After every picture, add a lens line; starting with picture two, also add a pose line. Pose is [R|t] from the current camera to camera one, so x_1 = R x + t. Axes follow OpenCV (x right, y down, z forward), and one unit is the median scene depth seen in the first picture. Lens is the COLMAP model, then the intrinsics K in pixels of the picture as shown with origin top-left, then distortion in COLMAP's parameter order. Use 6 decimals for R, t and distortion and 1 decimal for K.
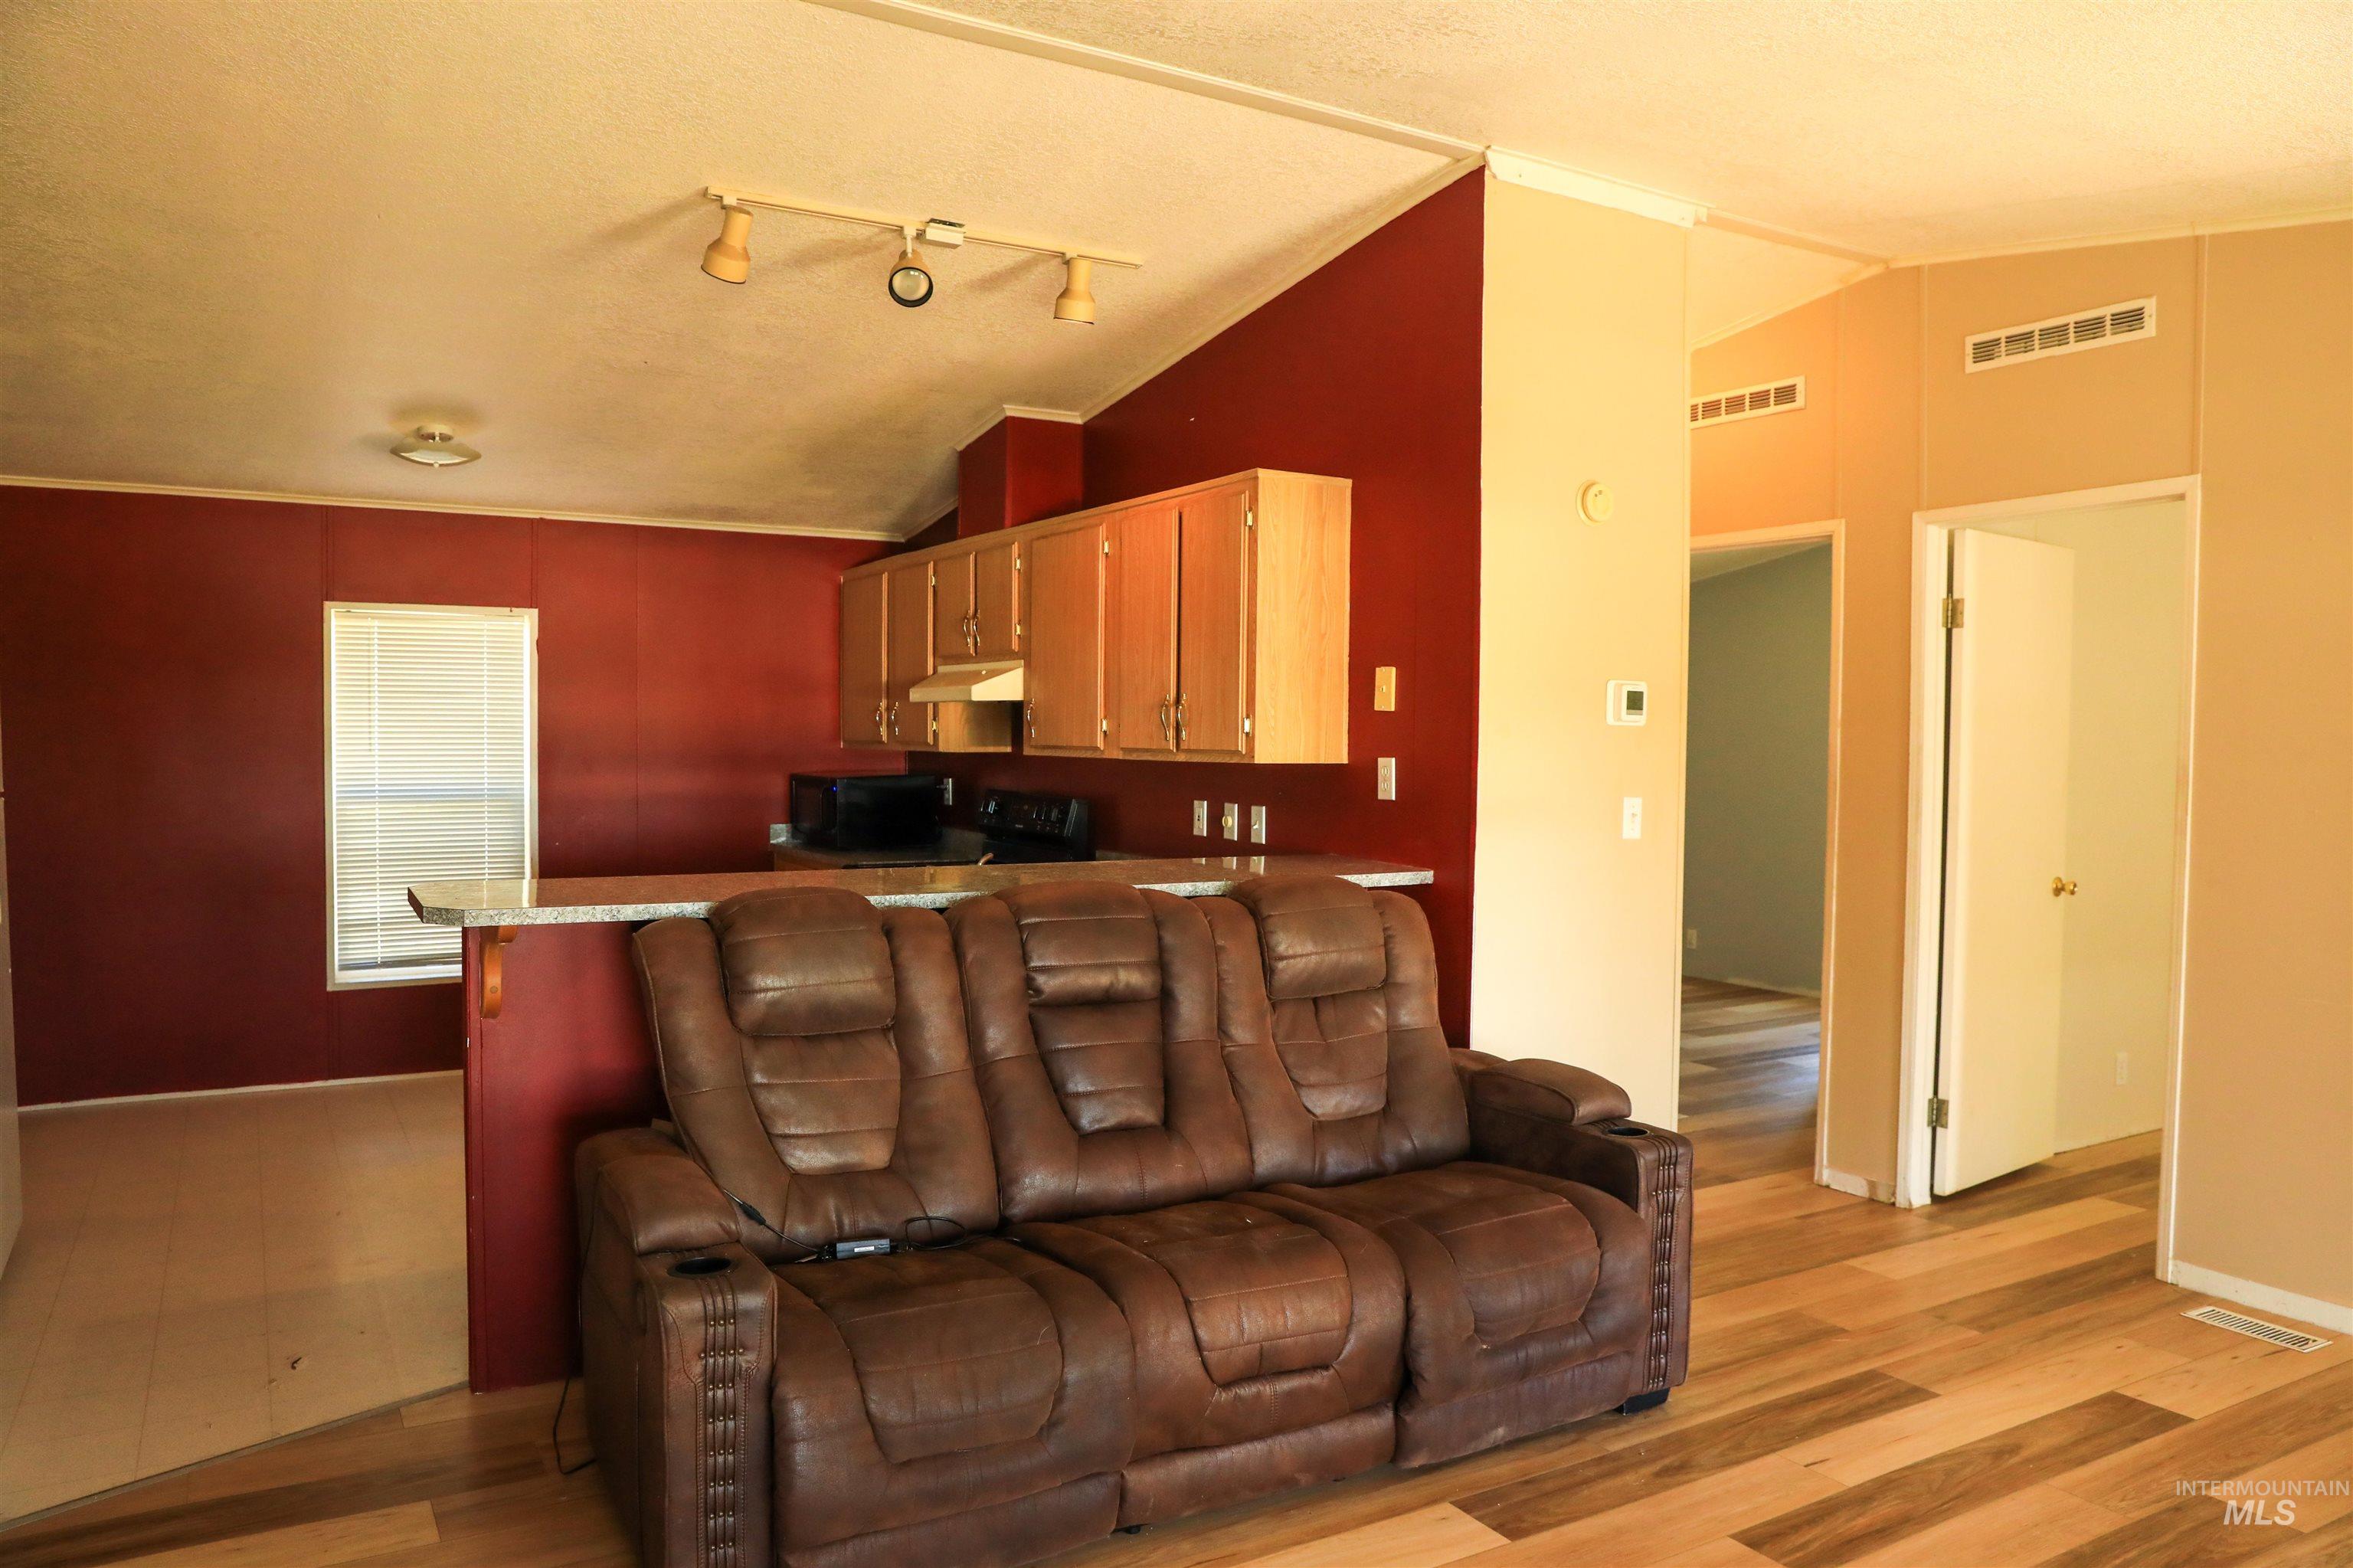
lens RADIAL K [[1630.5, 0, 1183.0], [0, 1630.5, 810.9], [0, 0, 1]] dist [-0.093876, 0.067805]
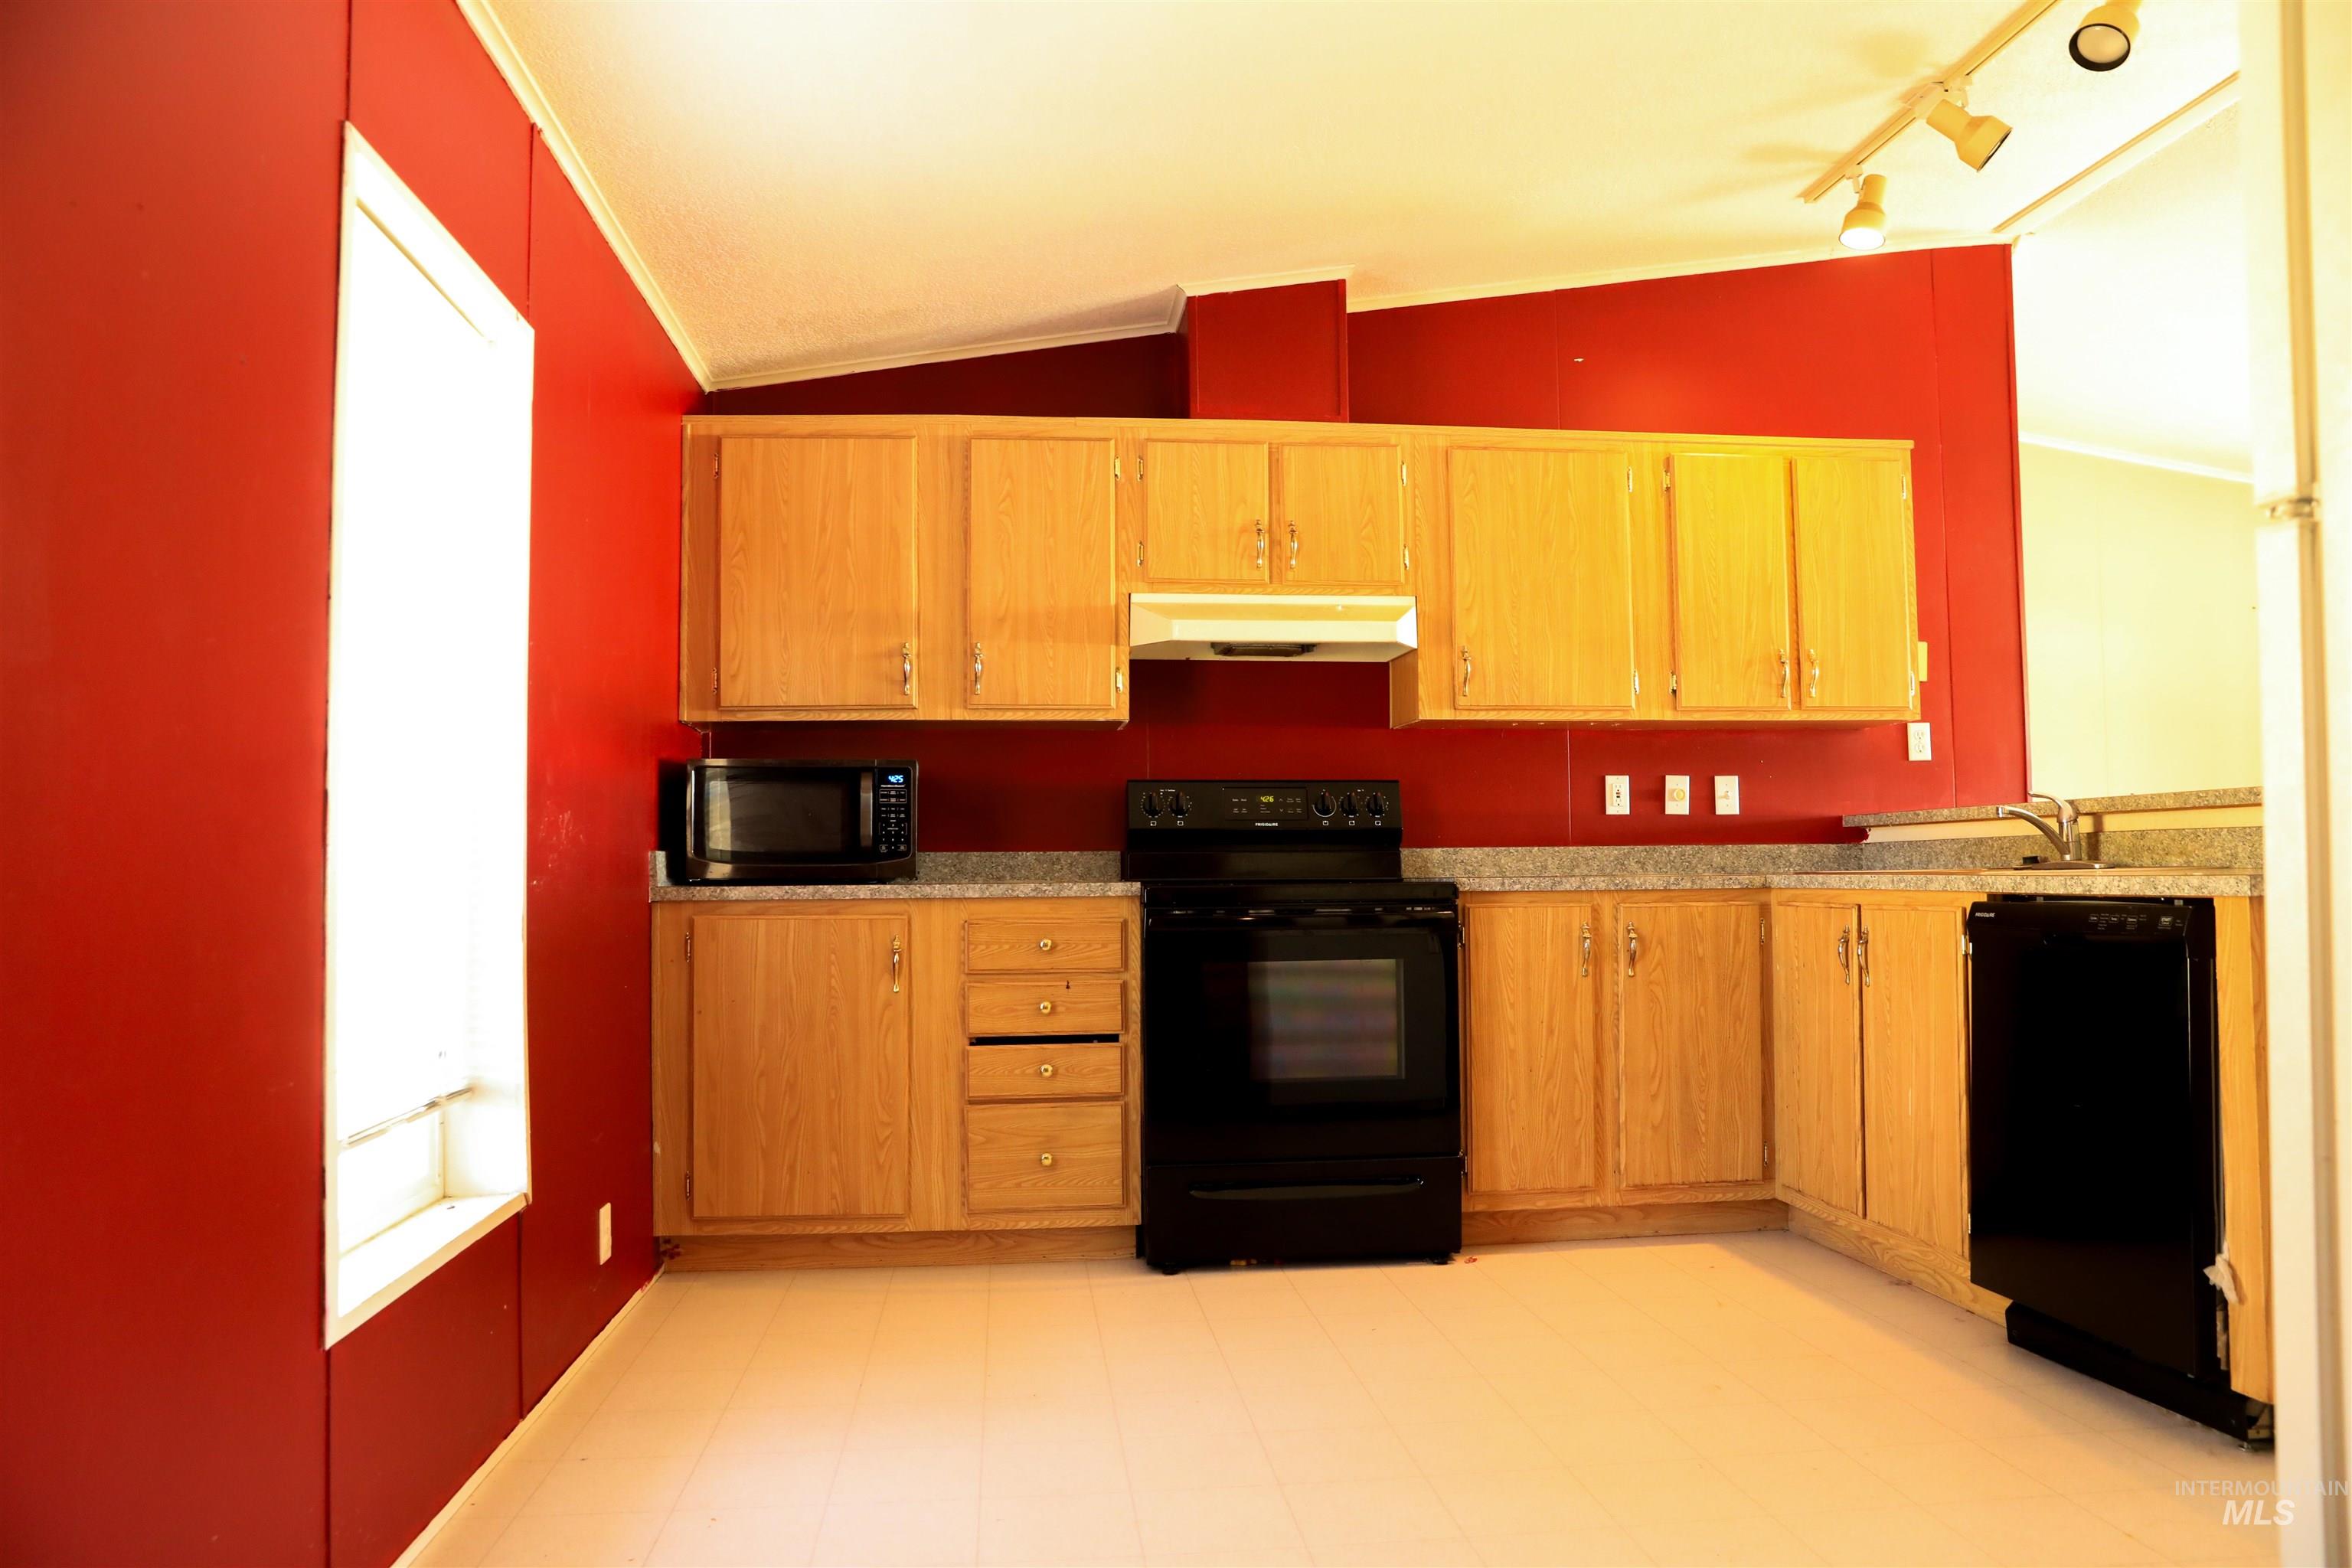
lens RADIAL K [[1629.7, 0, 1182.5], [0, 1629.7, 810.9], [0, 0, 1]] dist [-0.093876, 0.067805]
pose [[0.414506, 0.016790, 0.909892, -1.095394], [0.058833, 0.997244, -0.045204, 0.047954], [-0.908143, 0.072269, 0.412376, 1.028286]]
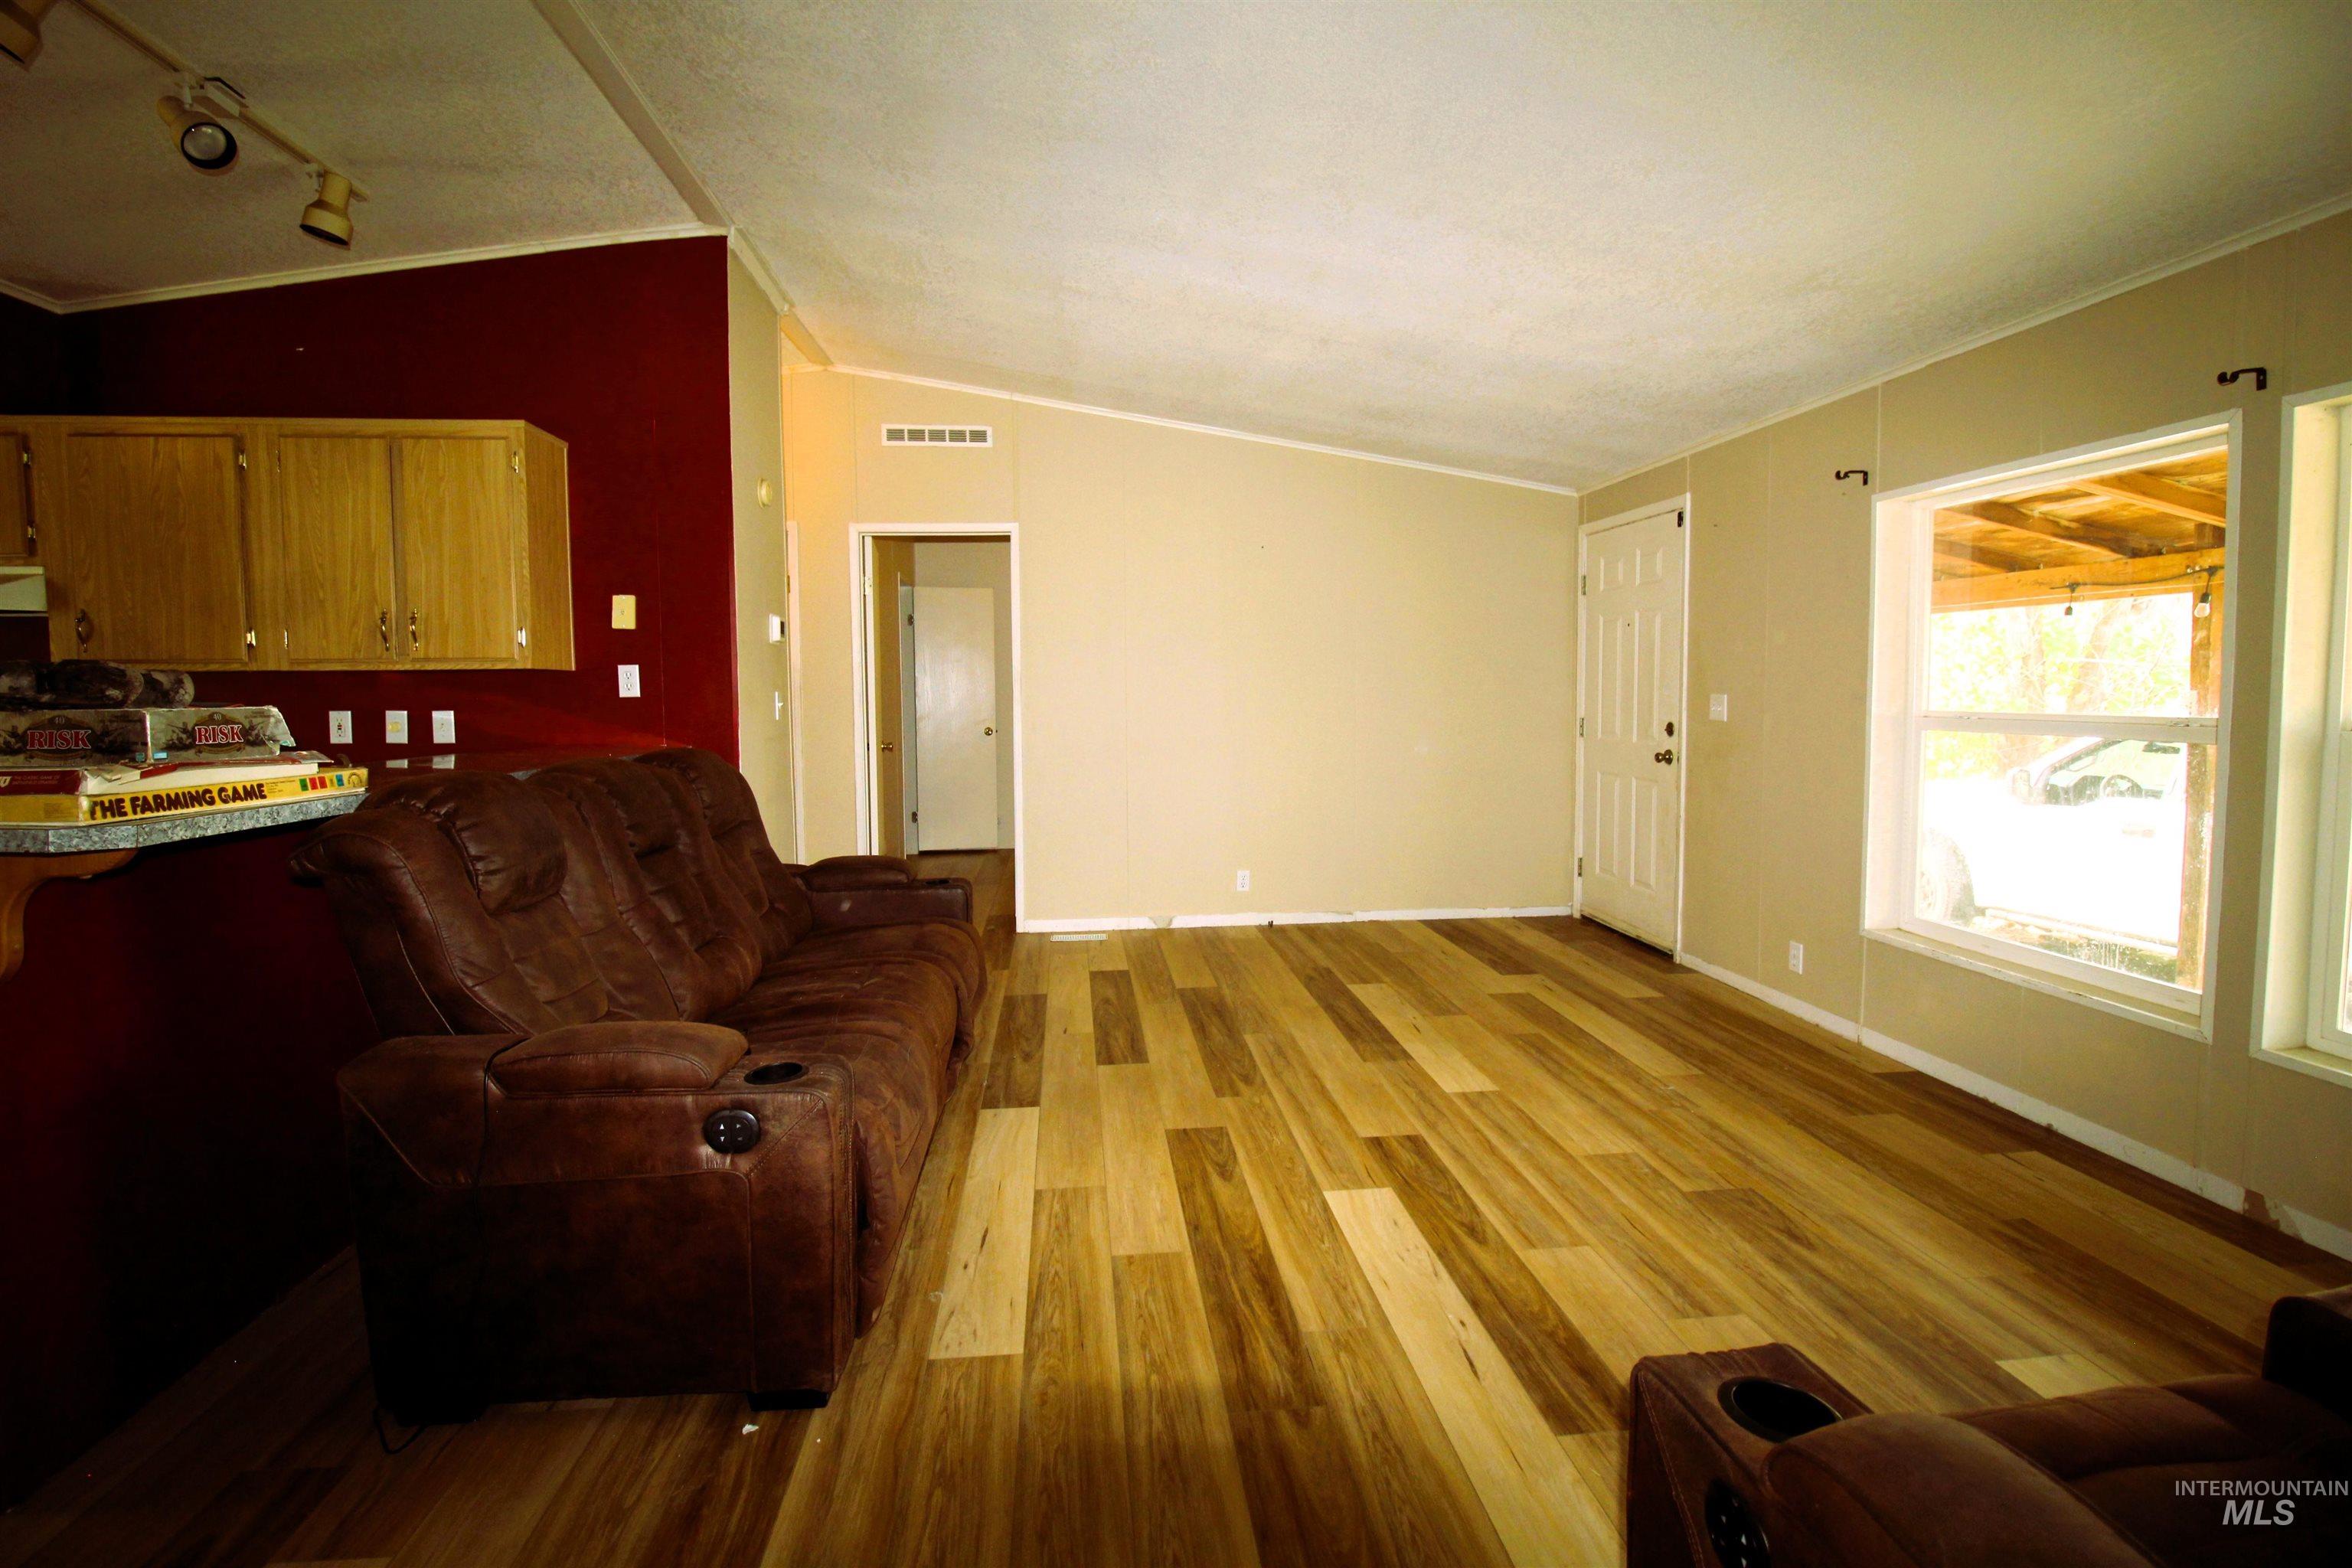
lens RADIAL K [[1090.6, 0, 1177.8], [0, 1090.6, 748.3], [0, 0, 1]] dist [0.000891, -0.010479]
pose [[0.420216, -0.060460, 0.905408, -0.495238], [0.053489, 0.997693, 0.041798, 0.021956], [-0.905846, 0.030865, 0.422480, 0.233779]]
